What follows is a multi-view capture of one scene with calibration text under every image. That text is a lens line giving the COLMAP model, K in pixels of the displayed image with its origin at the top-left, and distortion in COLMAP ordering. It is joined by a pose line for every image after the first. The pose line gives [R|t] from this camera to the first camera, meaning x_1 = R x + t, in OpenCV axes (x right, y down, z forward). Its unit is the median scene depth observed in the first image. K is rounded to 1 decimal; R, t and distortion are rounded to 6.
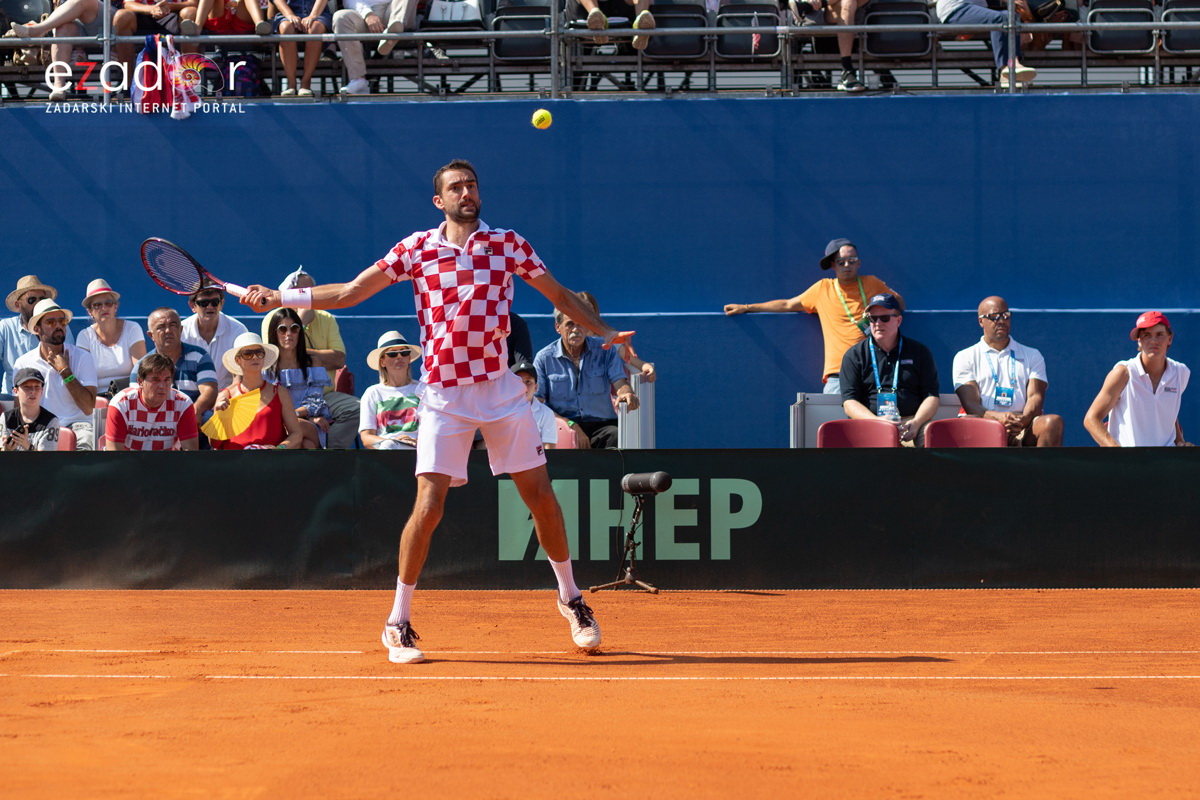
lens RADIAL K [[3373.5, 0, 662.5], [0, 3373.5, 192.8], [0, 0, 1]] dist [-0.064190, -0.597204]
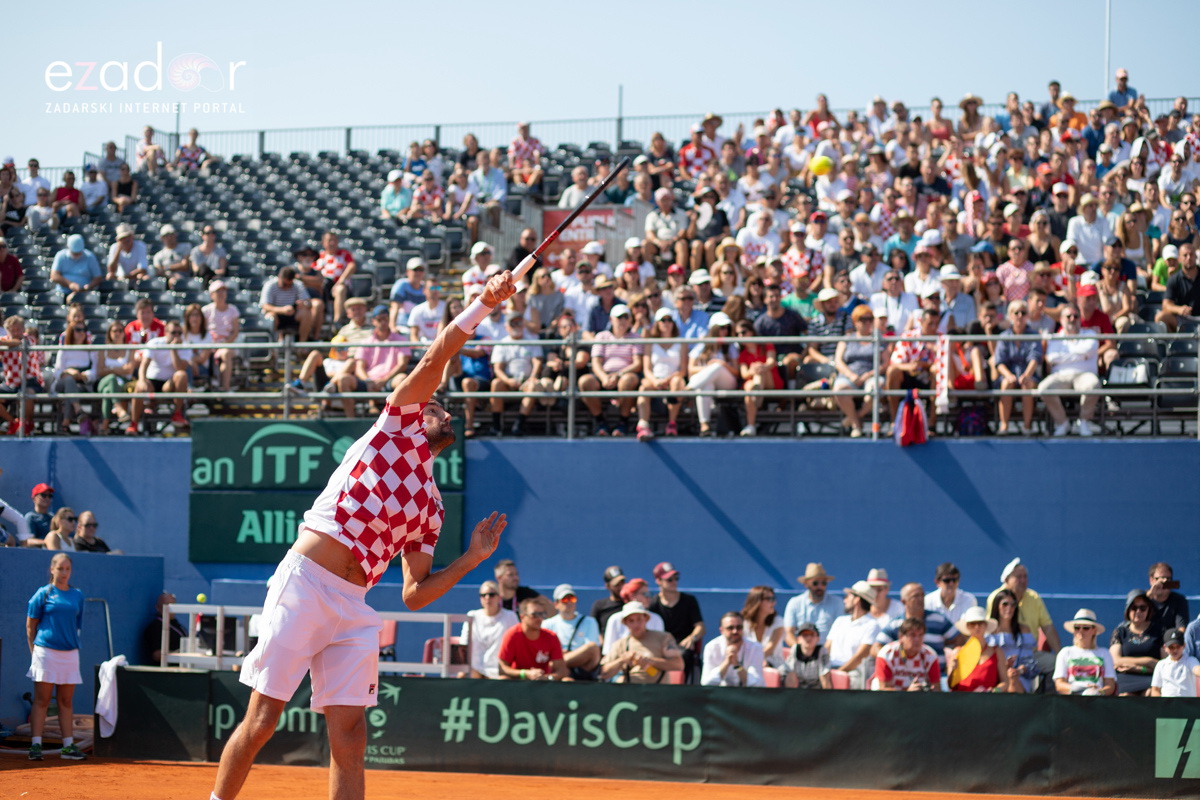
lens RADIAL K [[3077.5, 0, 600.0], [0, 3077.5, 383.0], [0, 0, 1]] dist [-0.096658, -1.259190]
pose [[0.966501, 0.006686, -0.256575, 0.050220], [-0.015109, 0.999409, -0.030873, -0.008805], [0.256217, 0.033716, 0.966031, -0.255093]]
